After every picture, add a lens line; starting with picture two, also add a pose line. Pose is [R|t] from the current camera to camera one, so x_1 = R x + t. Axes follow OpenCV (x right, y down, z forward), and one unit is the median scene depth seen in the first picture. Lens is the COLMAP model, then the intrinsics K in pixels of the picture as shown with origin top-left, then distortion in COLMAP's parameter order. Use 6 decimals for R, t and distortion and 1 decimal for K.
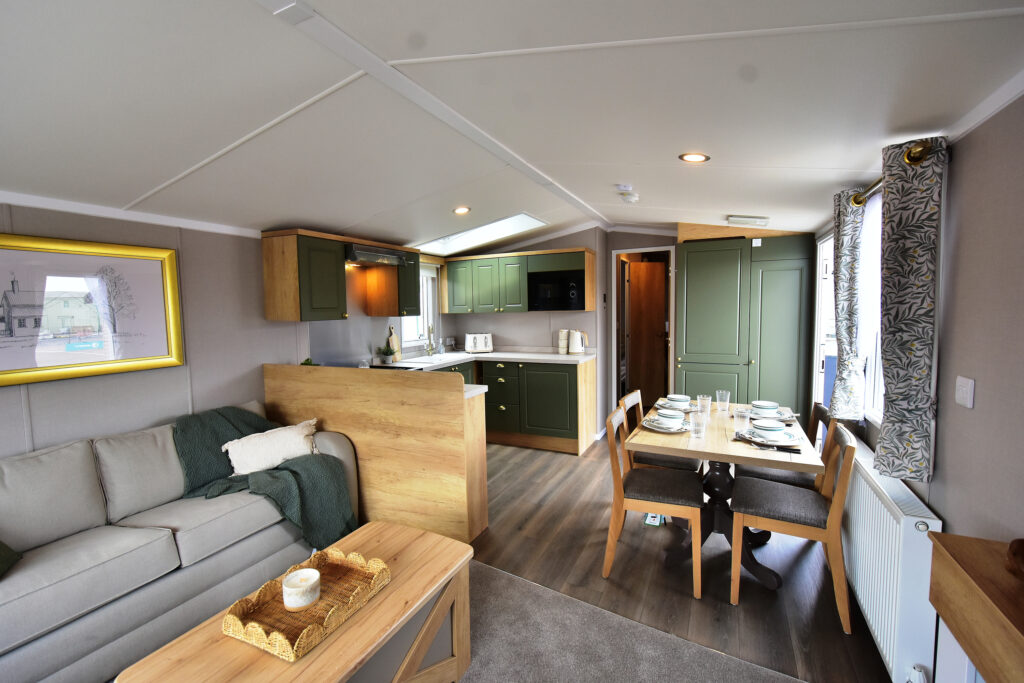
lens RADIAL K [[448.2, 0, 512.0], [0, 448.2, 341.5], [0, 0, 1]] dist [0.001954, -0.004211]
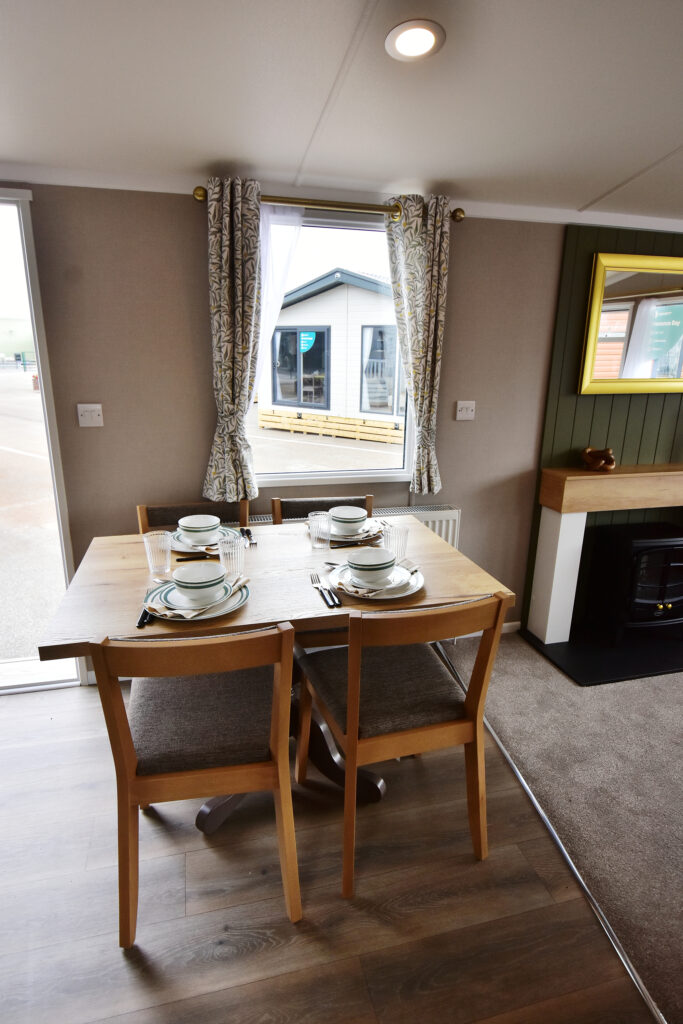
lens RADIAL K [[571.1, 0, 341.5], [0, 571.1, 512.0], [0, 0, 1]] dist [-0.000584, -0.000137]
pose [[-0.640167, -0.211036, 0.738681, -0.114913], [0.054793, 0.946538, 0.317905, -0.114131], [-0.766279, 0.243987, -0.594379, 1.459009]]
